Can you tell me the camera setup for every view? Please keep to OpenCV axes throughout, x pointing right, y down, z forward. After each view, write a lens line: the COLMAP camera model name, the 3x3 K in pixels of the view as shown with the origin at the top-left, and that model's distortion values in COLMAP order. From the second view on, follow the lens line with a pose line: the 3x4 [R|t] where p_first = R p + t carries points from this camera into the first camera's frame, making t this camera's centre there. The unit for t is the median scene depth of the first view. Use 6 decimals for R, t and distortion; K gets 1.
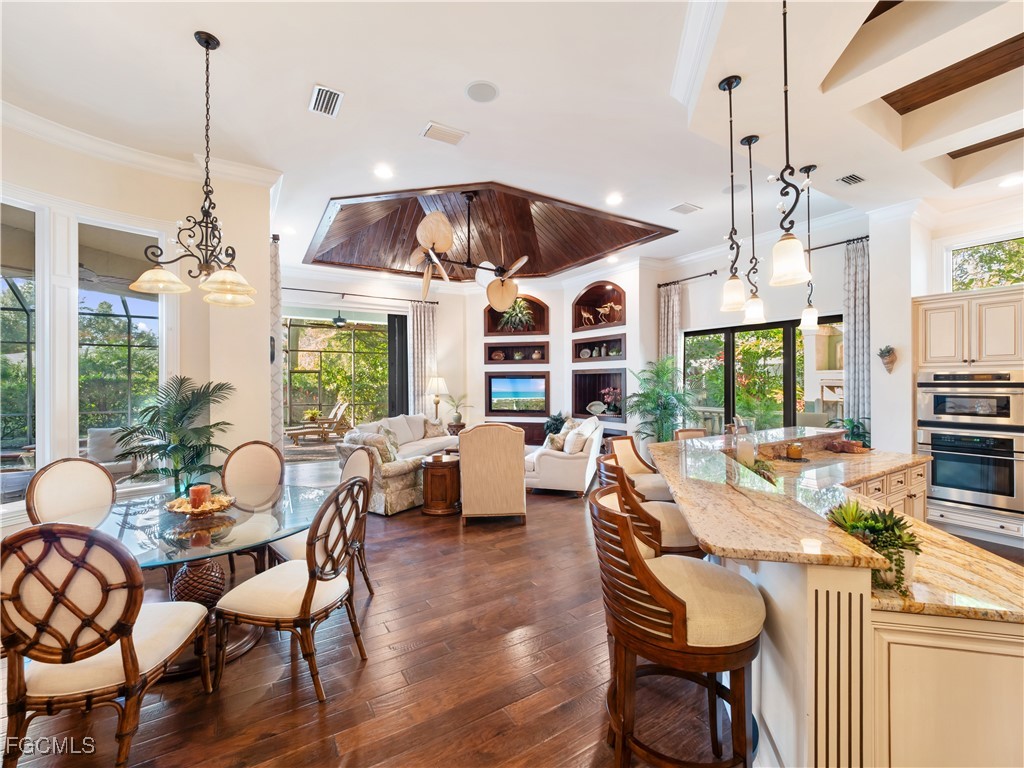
lens RADIAL K [[438.5, 0, 514.6], [0, 438.5, 381.8], [0, 0, 1]] dist [0.018859, -0.000021]
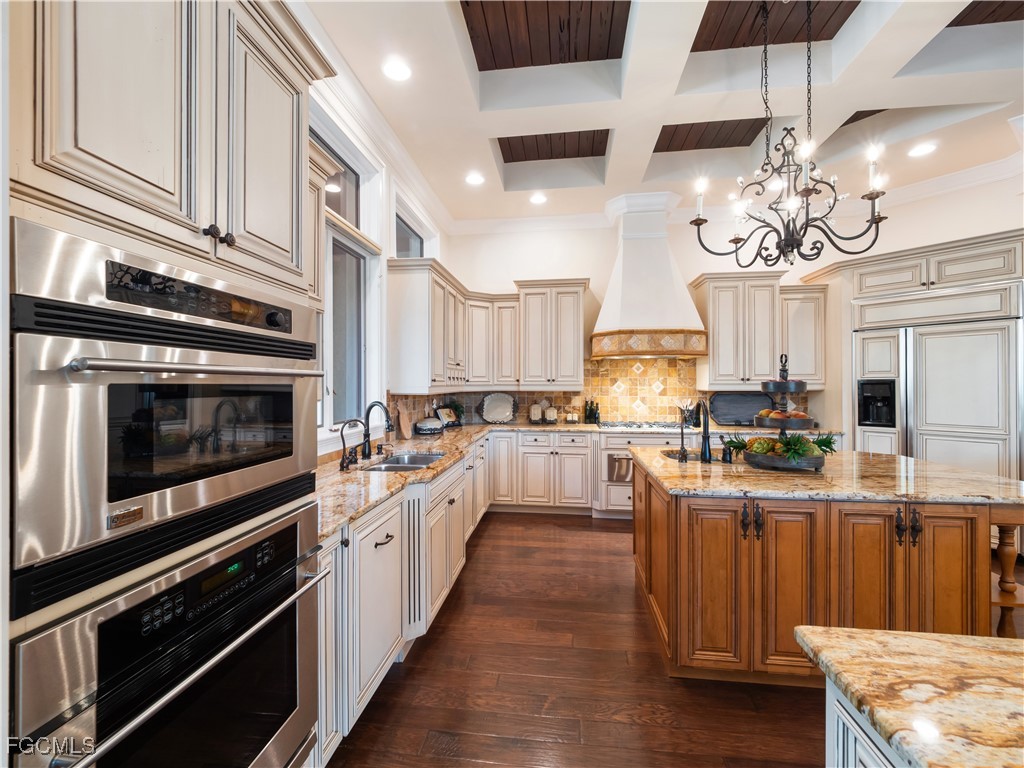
lens RADIAL K [[438.5, 0, 514.6], [0, 438.5, 381.8], [0, 0, 1]] dist [0.018859, -0.000021]
pose [[-0.782588, 0.005258, 0.622518, 0.619455], [0.000736, 0.999971, -0.007522, 0.025544], [-0.622539, -0.005428, -0.782570, 0.891933]]
